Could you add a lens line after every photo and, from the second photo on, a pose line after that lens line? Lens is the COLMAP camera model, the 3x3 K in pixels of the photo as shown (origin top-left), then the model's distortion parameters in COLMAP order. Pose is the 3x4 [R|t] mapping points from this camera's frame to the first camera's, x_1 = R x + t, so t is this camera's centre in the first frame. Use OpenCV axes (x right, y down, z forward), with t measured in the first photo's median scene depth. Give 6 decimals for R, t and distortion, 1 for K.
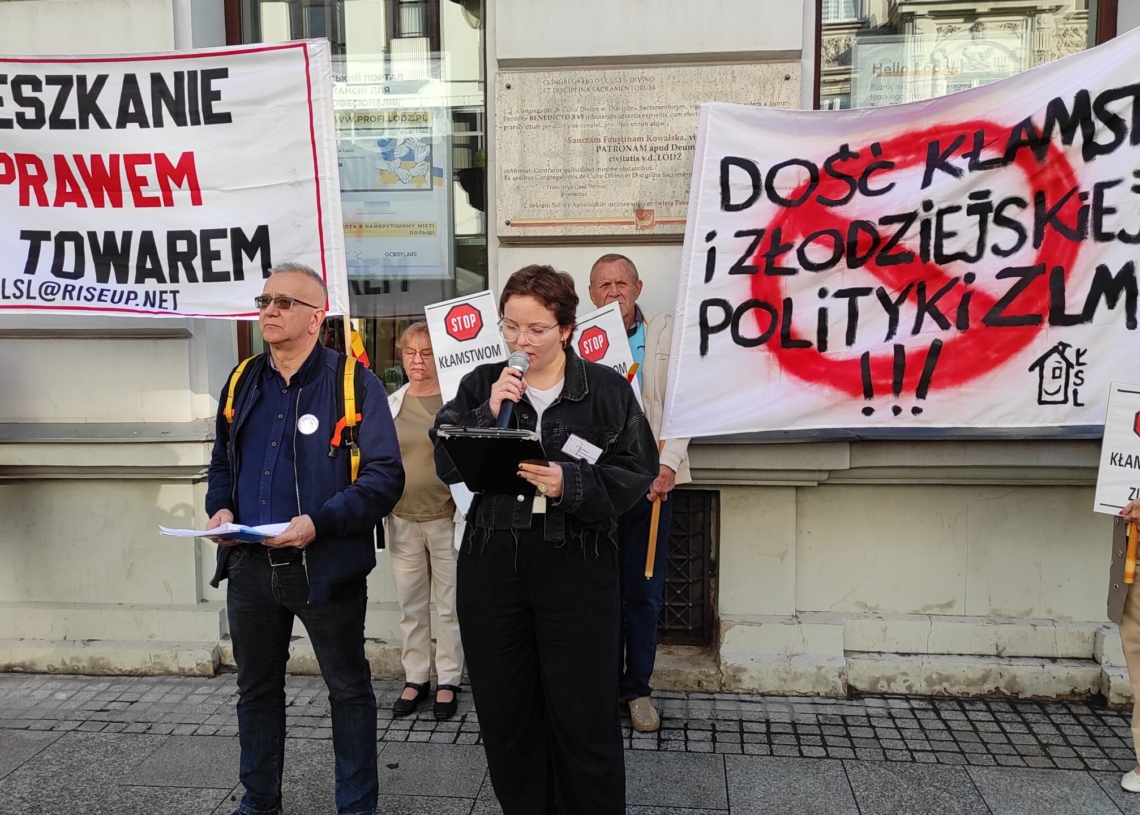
lens RADIAL K [[1076.5, 0, 591.2], [0, 1076.5, 421.7], [0, 0, 1]] dist [0.100845, -0.146453]
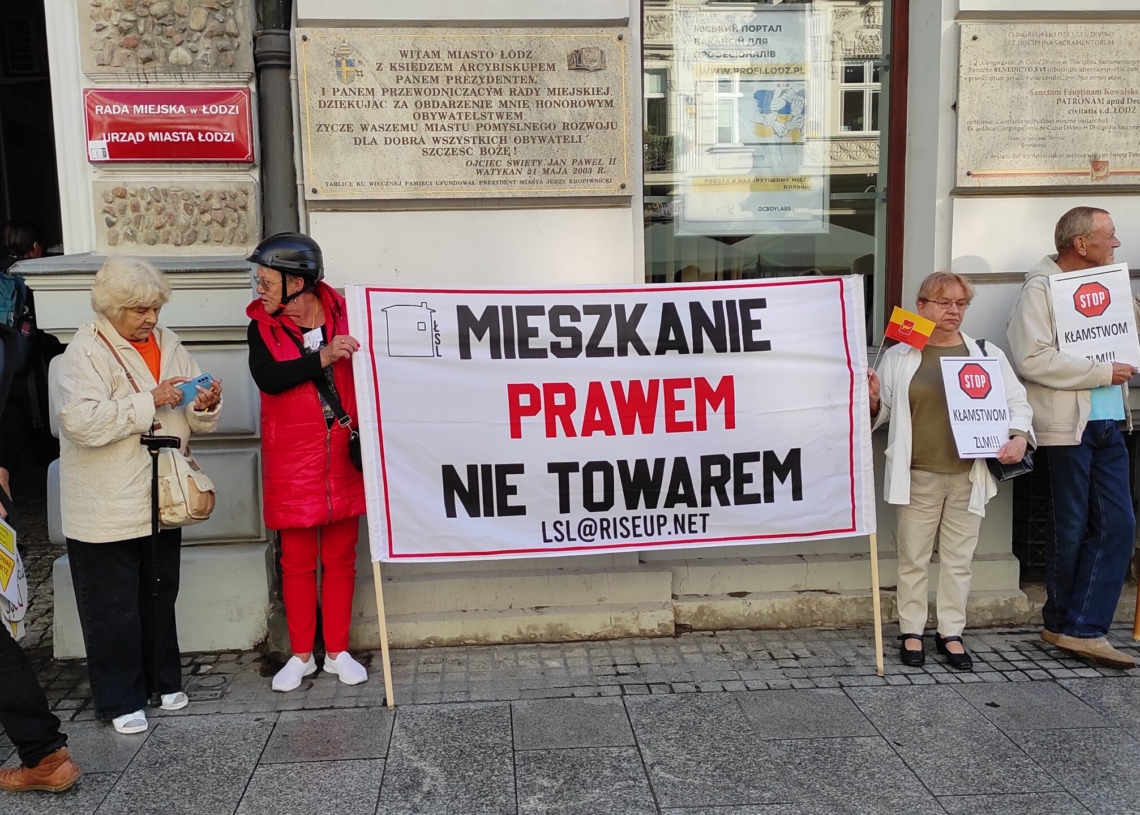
lens RADIAL K [[1063.4, 0, 568.7], [0, 1063.4, 428.8], [0, 0, 1]] dist [0.077323, -0.081034]
pose [[0.982561, -0.032123, 0.183142, -0.644202], [0.026671, 0.999127, 0.032157, 0.012230], [-0.184015, -0.026712, 0.982560, 0.073689]]
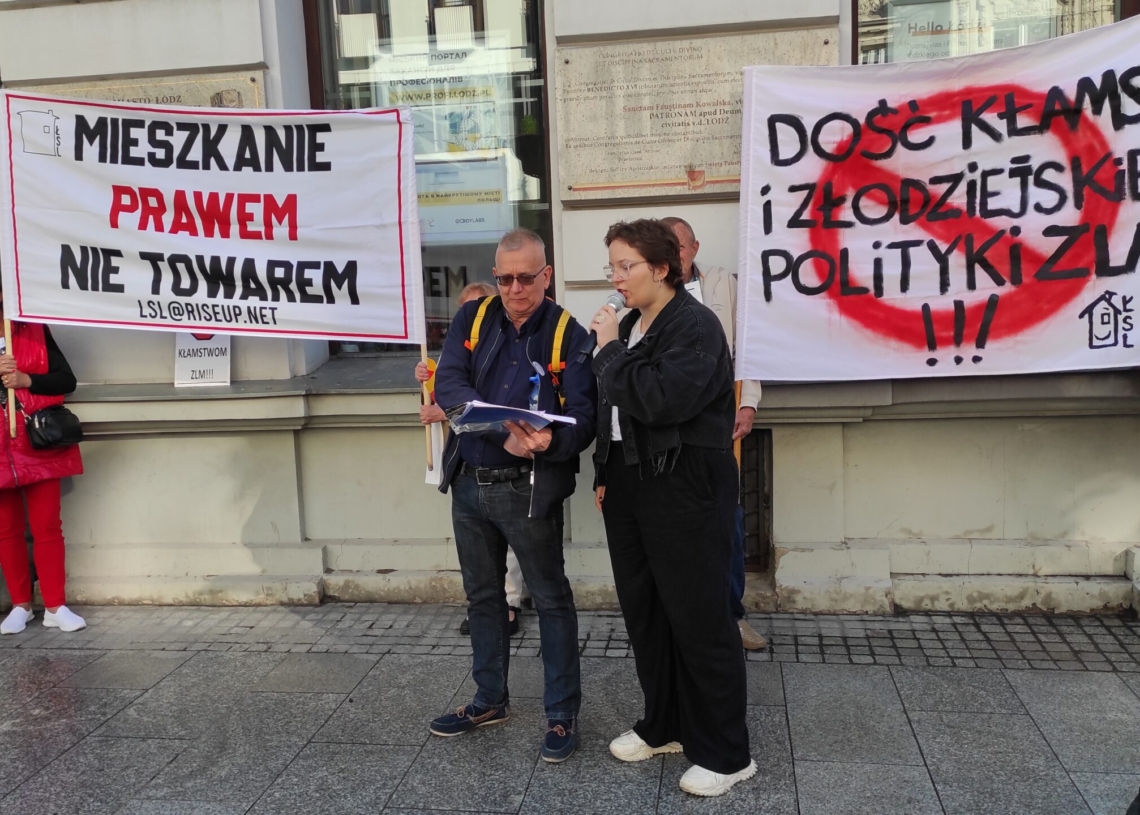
lens RADIAL K [[1080.7, 0, 581.8], [0, 1080.7, 414.0], [0, 0, 1]] dist [0.060201, -0.070004]
pose [[0.998226, -0.024851, -0.054108, -0.012355], [0.026300, 0.999310, 0.026228, 0.015602], [0.053419, -0.027605, 0.998191, -0.097279]]
